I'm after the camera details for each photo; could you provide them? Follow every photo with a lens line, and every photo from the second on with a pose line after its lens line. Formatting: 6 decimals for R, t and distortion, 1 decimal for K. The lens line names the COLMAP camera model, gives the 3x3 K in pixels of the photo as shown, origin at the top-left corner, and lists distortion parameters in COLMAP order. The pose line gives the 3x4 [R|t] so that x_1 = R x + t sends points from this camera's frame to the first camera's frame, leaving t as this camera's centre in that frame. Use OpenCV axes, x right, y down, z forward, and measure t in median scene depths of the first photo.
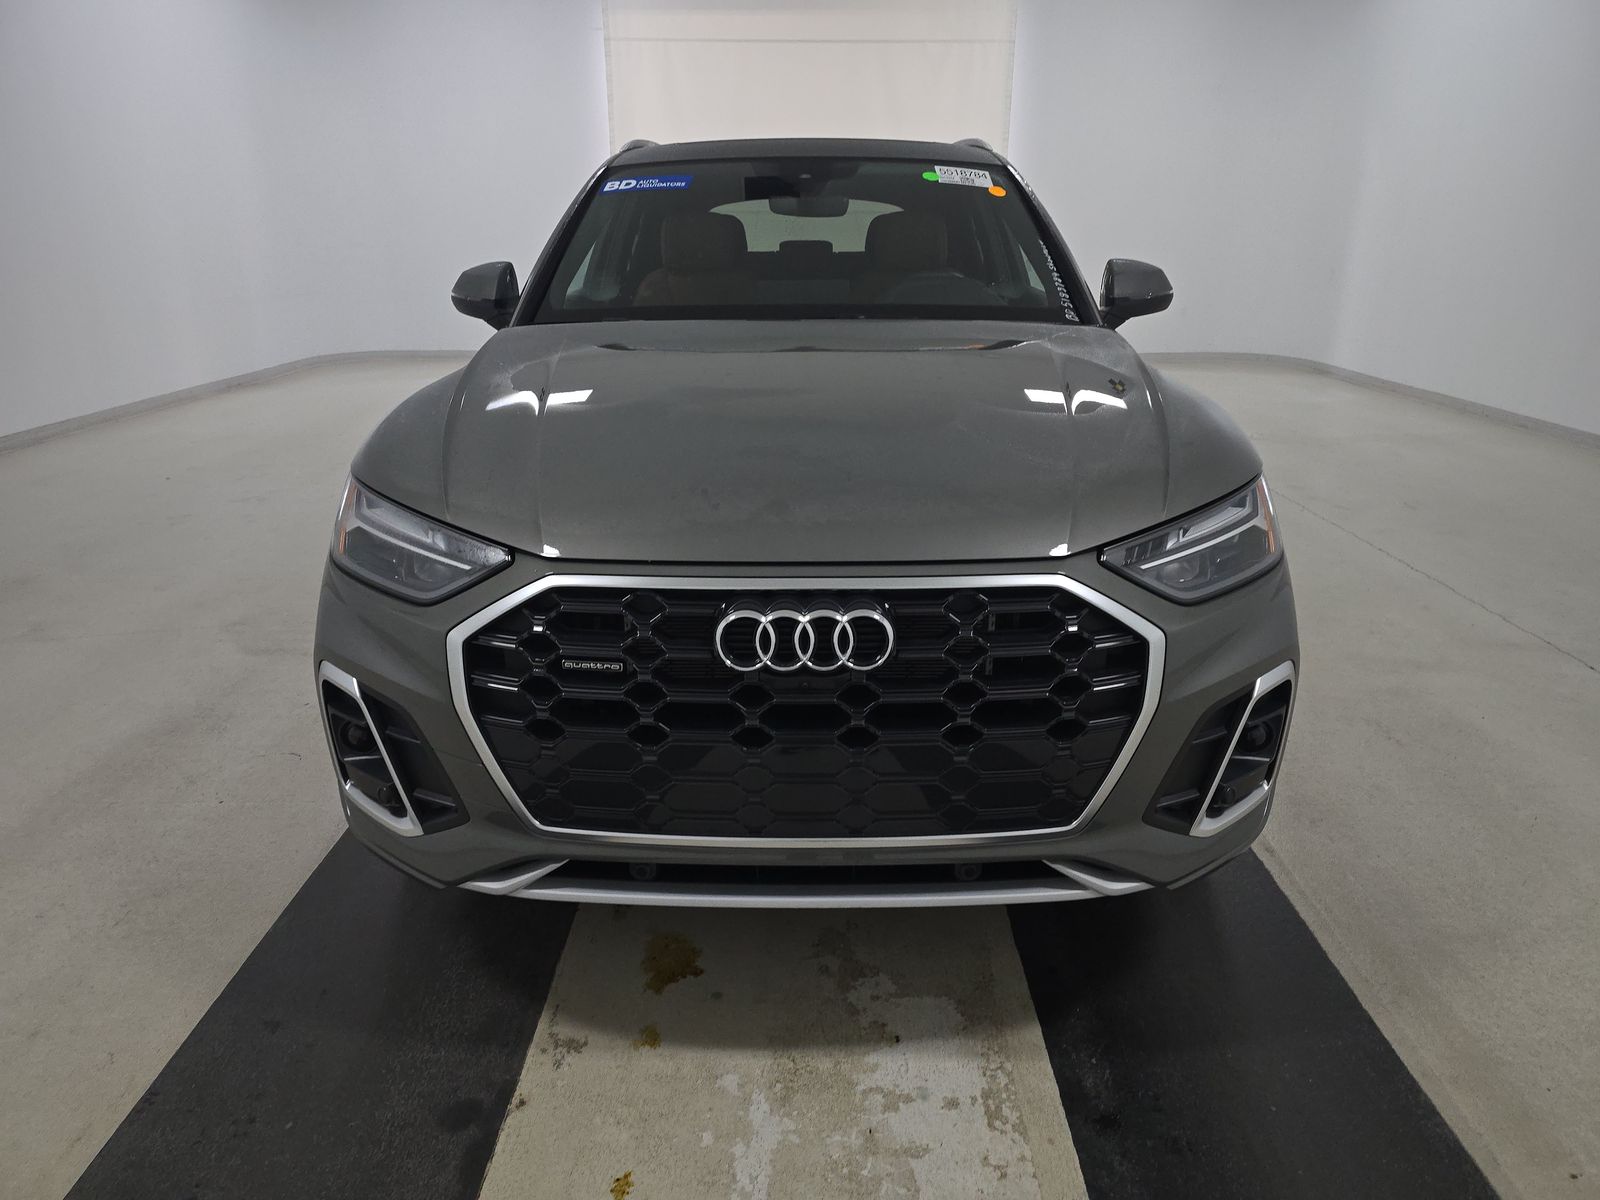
lens RADIAL K [[1075.7, 0, 800.0], [0, 1075.7, 600.0], [0, 0, 1]] dist [0.000663, -0.003043]
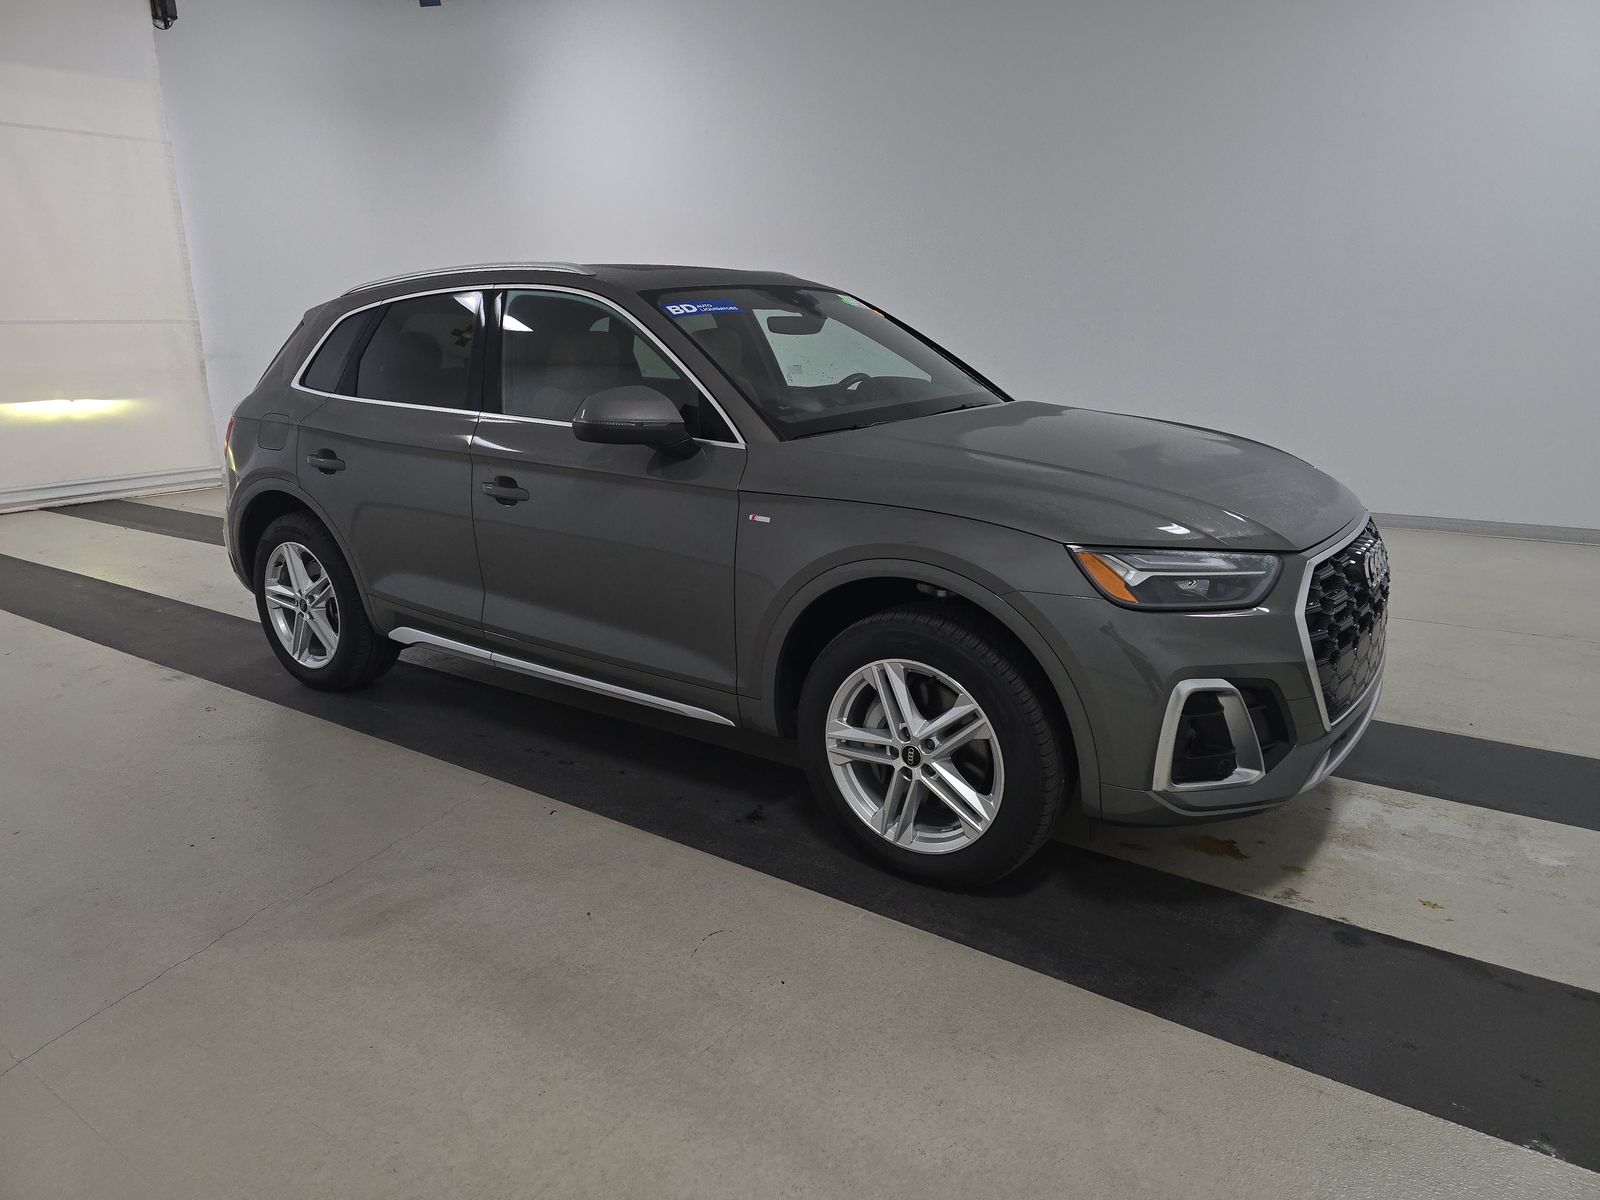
lens RADIAL K [[1075.7, 0, 800.0], [0, 1075.7, 600.0], [0, 0, 1]] dist [0.000663, -0.003043]
pose [[0.586268, -0.218248, 0.780165, -1.507727], [0.284999, 0.957030, 0.053558, -0.210239], [-0.758331, 0.190947, 0.623277, 0.481463]]
